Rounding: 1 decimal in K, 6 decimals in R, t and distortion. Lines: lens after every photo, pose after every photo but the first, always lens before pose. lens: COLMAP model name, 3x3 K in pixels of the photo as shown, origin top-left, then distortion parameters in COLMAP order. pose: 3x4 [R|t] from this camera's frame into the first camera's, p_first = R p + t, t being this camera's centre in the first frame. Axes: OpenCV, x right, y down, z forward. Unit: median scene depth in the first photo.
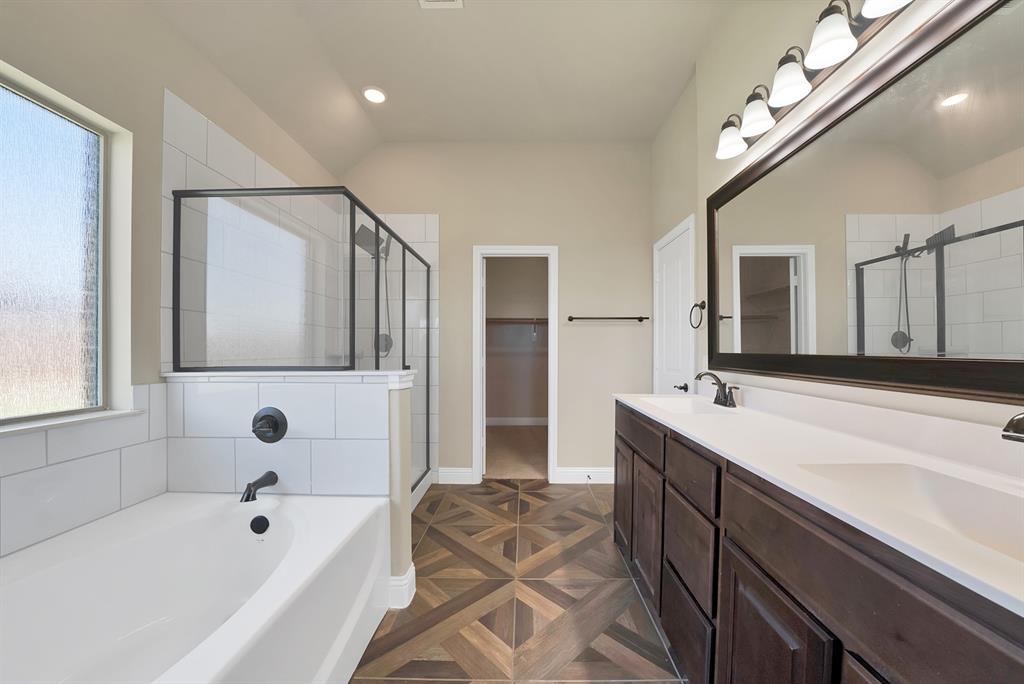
lens RADIAL K [[370.0, 0, 510.0], [0, 370.0, 347.0], [0, 0, 1]] dist [-0.022257, 0.000423]
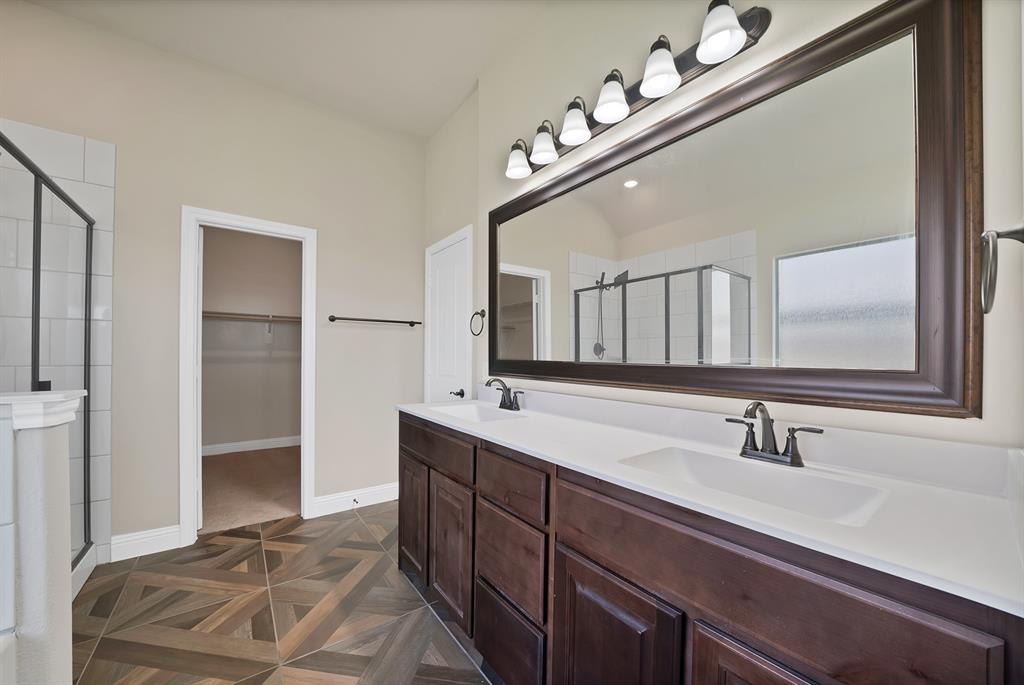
lens RADIAL K [[375.2, 0, 509.5], [0, 375.2, 352.6], [0, 0, 1]] dist [-0.022705, 0.000476]
pose [[0.782505, 0.008736, 0.622583, -0.069238], [-0.010360, 0.999946, -0.001010, -0.003057], [-0.622558, -0.005659, 0.782553, 0.107753]]
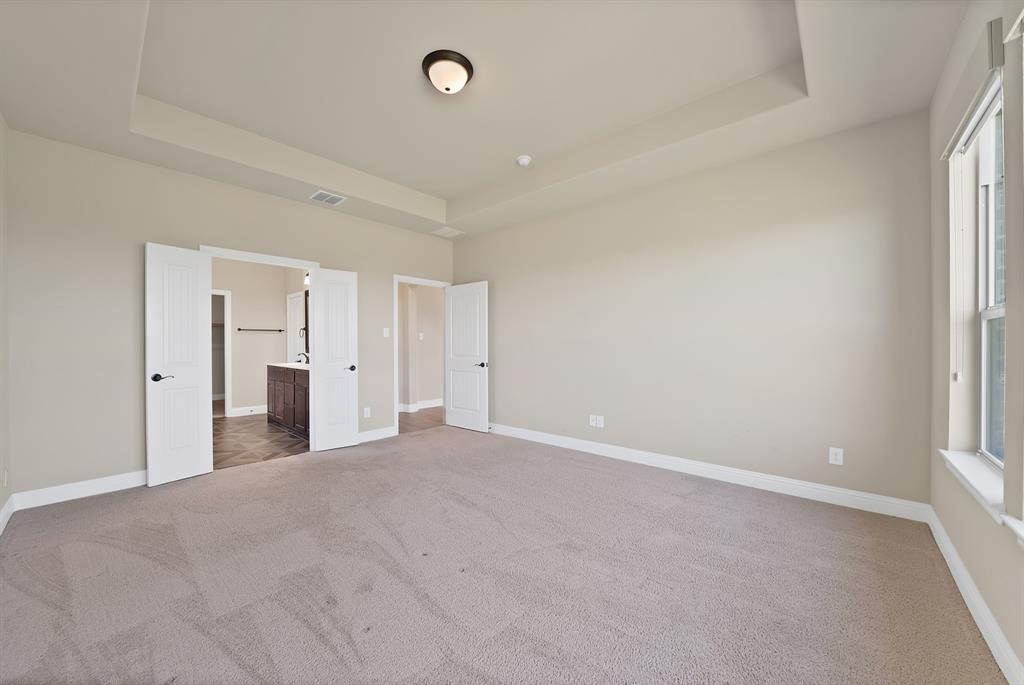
lens RADIAL K [[374.2, 0, 509.7], [0, 374.2, 346.7], [0, 0, 1]] dist [-0.019471, 0.000168]
pose [[0.638416, -0.006323, 0.769666, -0.563984], [-0.001764, 0.999952, 0.009678, -0.013070], [-0.769690, -0.007537, 0.638374, -1.743576]]
